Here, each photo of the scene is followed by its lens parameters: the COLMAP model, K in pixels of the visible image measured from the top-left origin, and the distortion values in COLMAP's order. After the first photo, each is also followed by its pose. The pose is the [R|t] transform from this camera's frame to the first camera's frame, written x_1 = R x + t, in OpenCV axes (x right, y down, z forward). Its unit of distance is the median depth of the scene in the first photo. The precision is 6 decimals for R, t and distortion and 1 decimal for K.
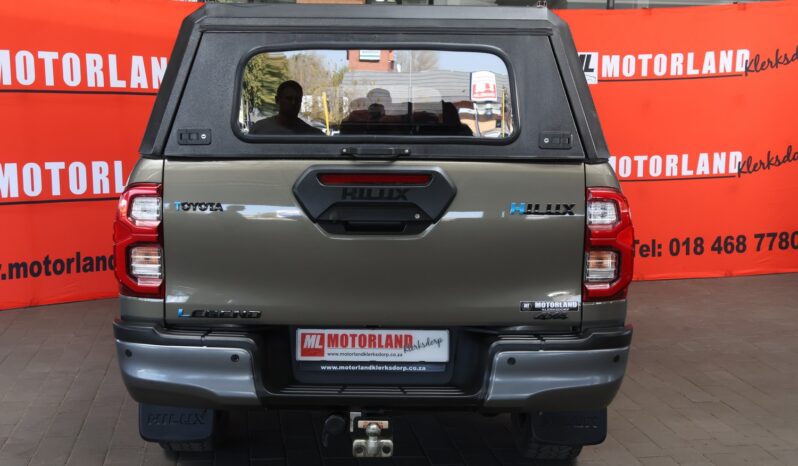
lens RADIAL K [[1200.7, 0, 399.0], [0, 1200.7, 233.0], [0, 0, 1]] dist [-0.031500, 0.009044]
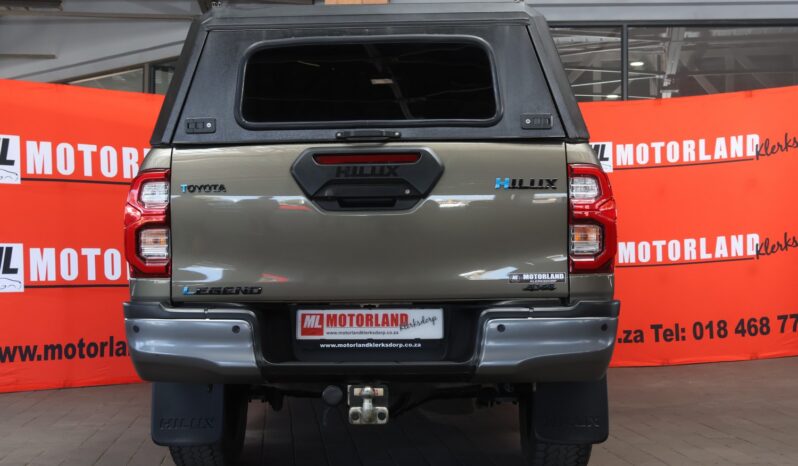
lens RADIAL K [[1200.7, 0, 399.0], [0, 1200.7, 233.0], [0, 0, 1]] dist [-0.031500, 0.009044]
pose [[0.998653, -0.023956, -0.046022, 0.053087], [0.015843, 0.985458, -0.169179, 0.191804], [0.049406, 0.168223, 0.984510, -0.037045]]
